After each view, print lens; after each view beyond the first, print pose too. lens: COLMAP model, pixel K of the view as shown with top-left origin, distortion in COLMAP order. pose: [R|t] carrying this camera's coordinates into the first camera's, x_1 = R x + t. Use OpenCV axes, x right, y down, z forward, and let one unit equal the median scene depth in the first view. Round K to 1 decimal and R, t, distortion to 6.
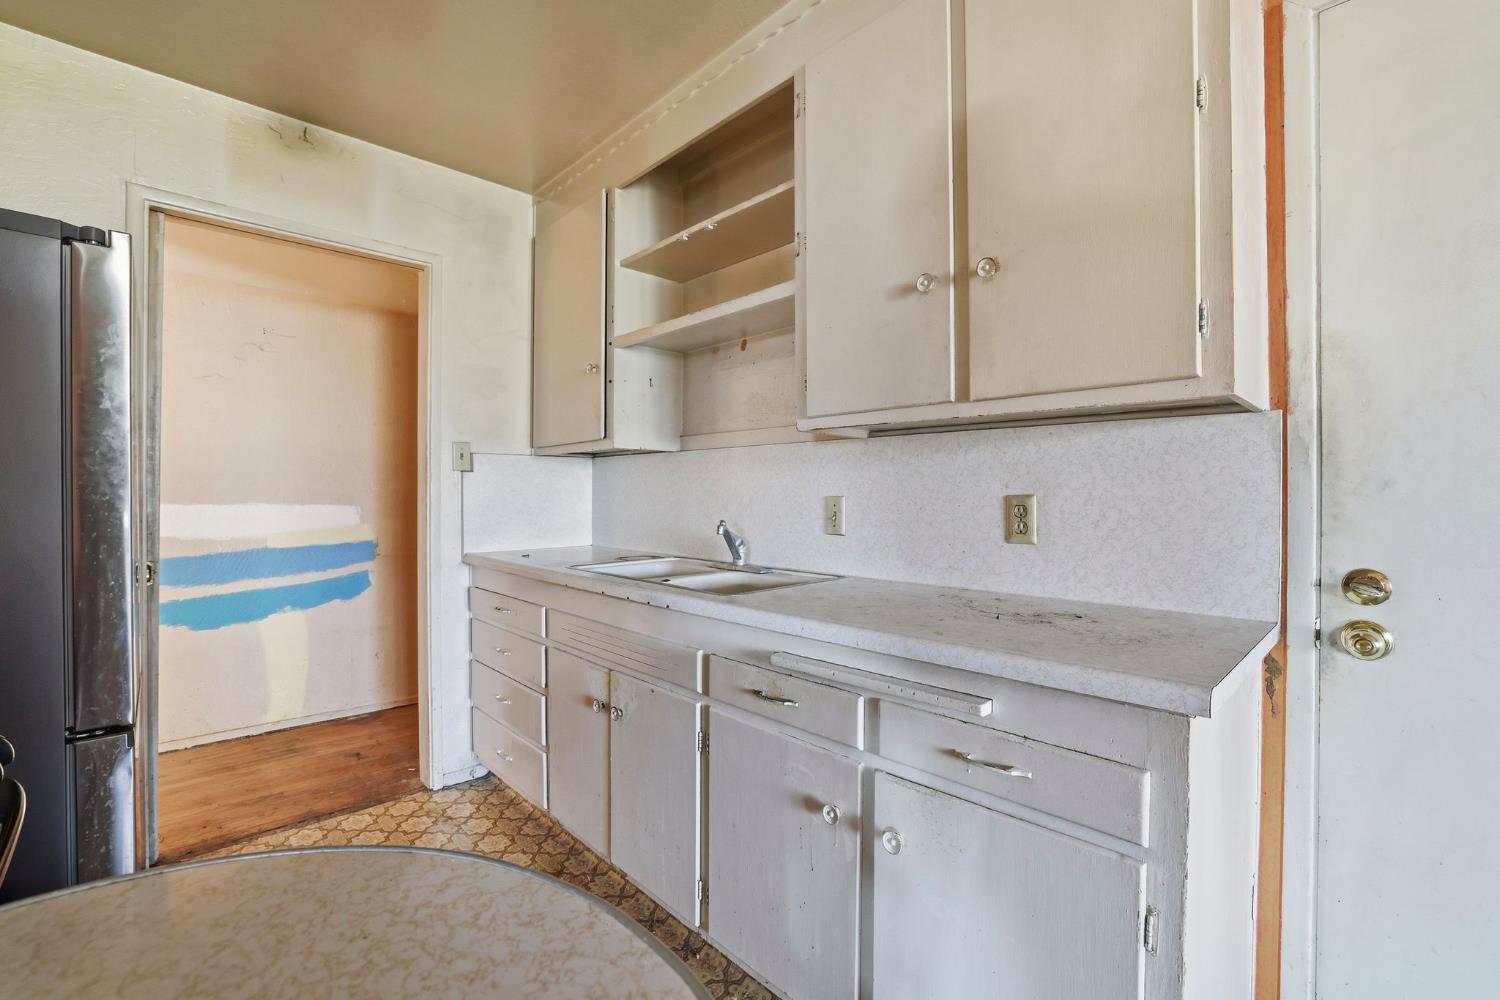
lens RADIAL K [[643.9, 0, 758.6], [0, 643.9, 499.1], [0, 0, 1]] dist [-0.044452, 0.012549]
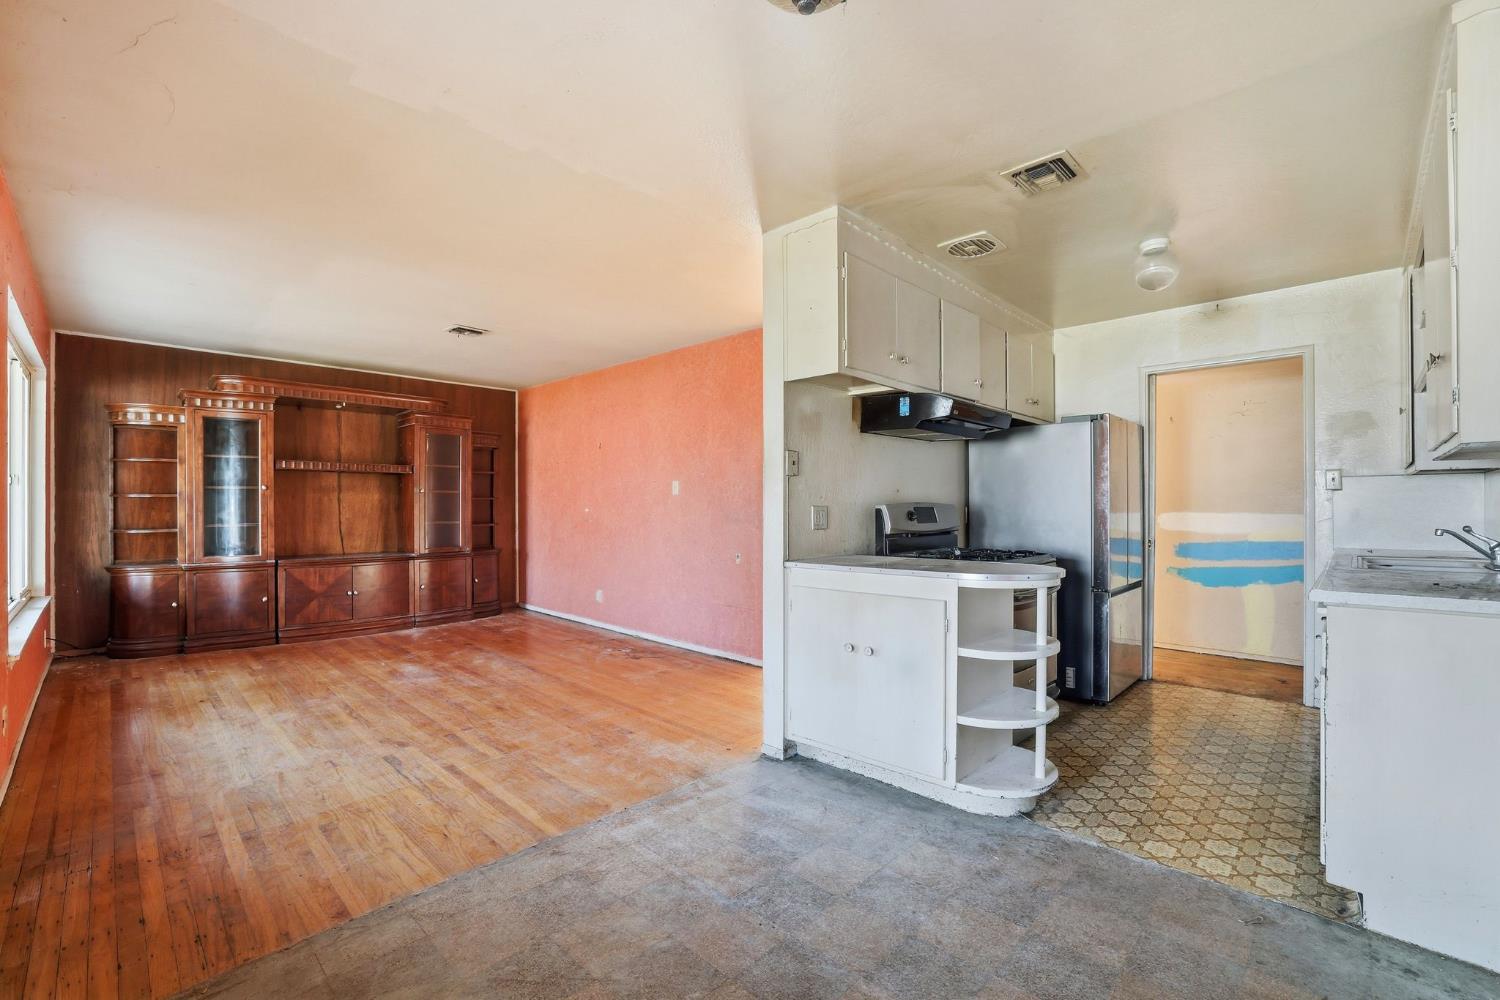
lens RADIAL K [[643.9, 0, 753.0], [0, 643.9, 506.0], [0, 0, 1]] dist [-0.044452, 0.012549]
pose [[0.039994, -0.005737, -0.999183, 1.049711], [-0.004374, 0.999973, -0.005916, 0.006676], [0.999190, 0.004607, 0.039968, -0.421514]]
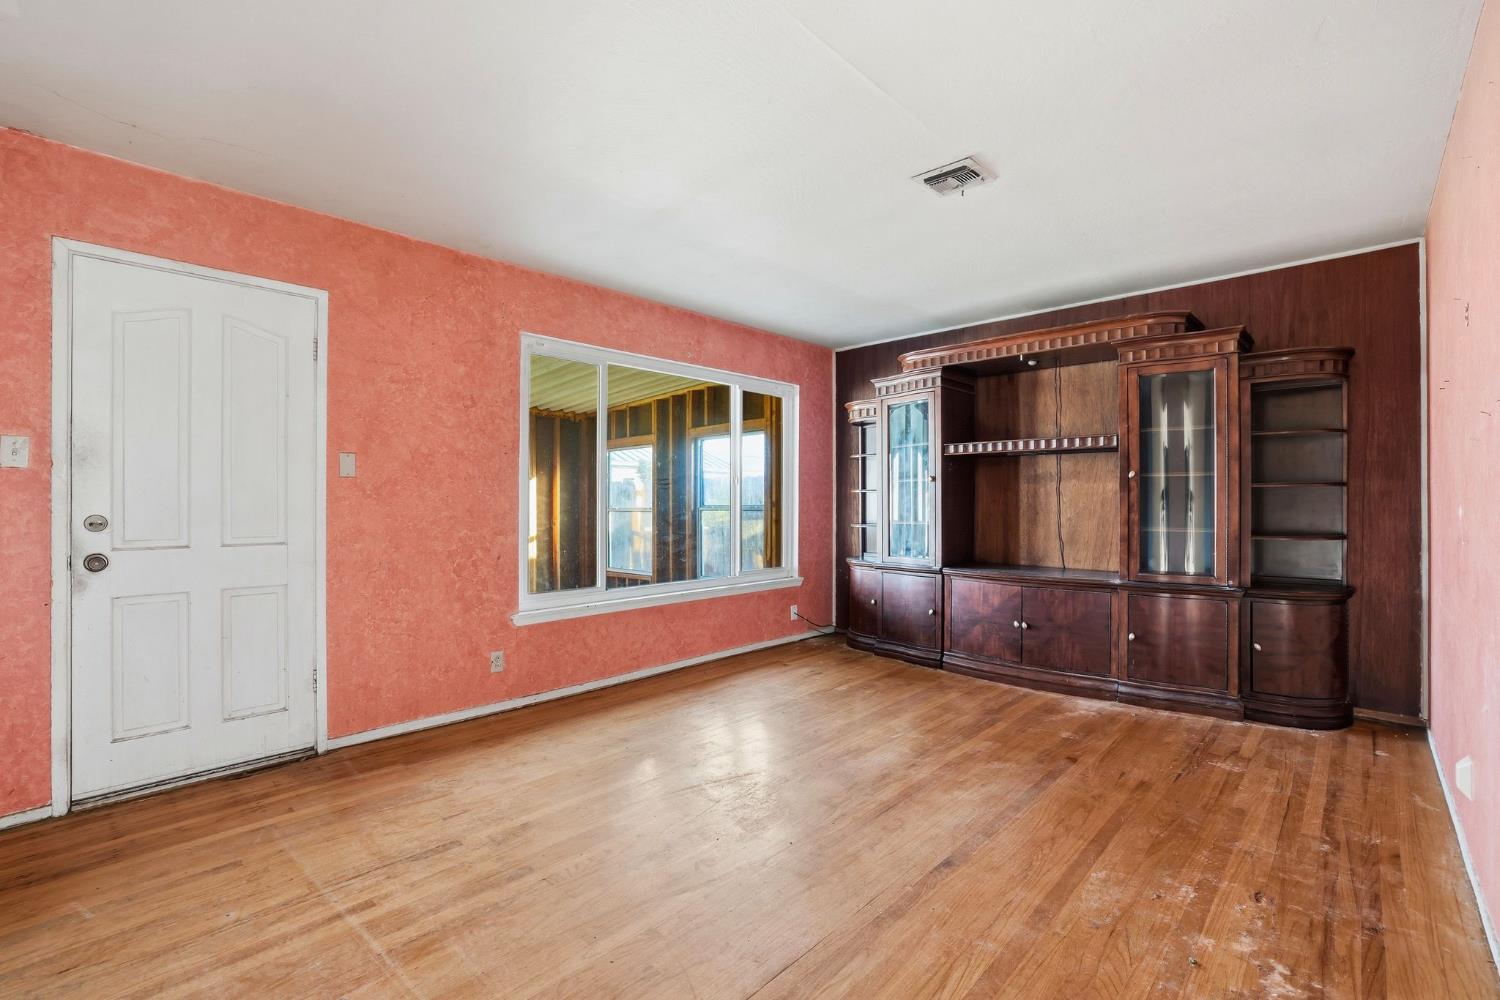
lens RADIAL K [[643.9, 0, 749.1], [0, 643.9, 511.7], [0, 0, 1]] dist [-0.044452, 0.012549]
pose [[-0.999137, -0.002792, -0.041441, -0.756383], [-0.003505, 0.999847, 0.017128, 0.000900], [0.041387, 0.017259, -0.998994, -0.149006]]
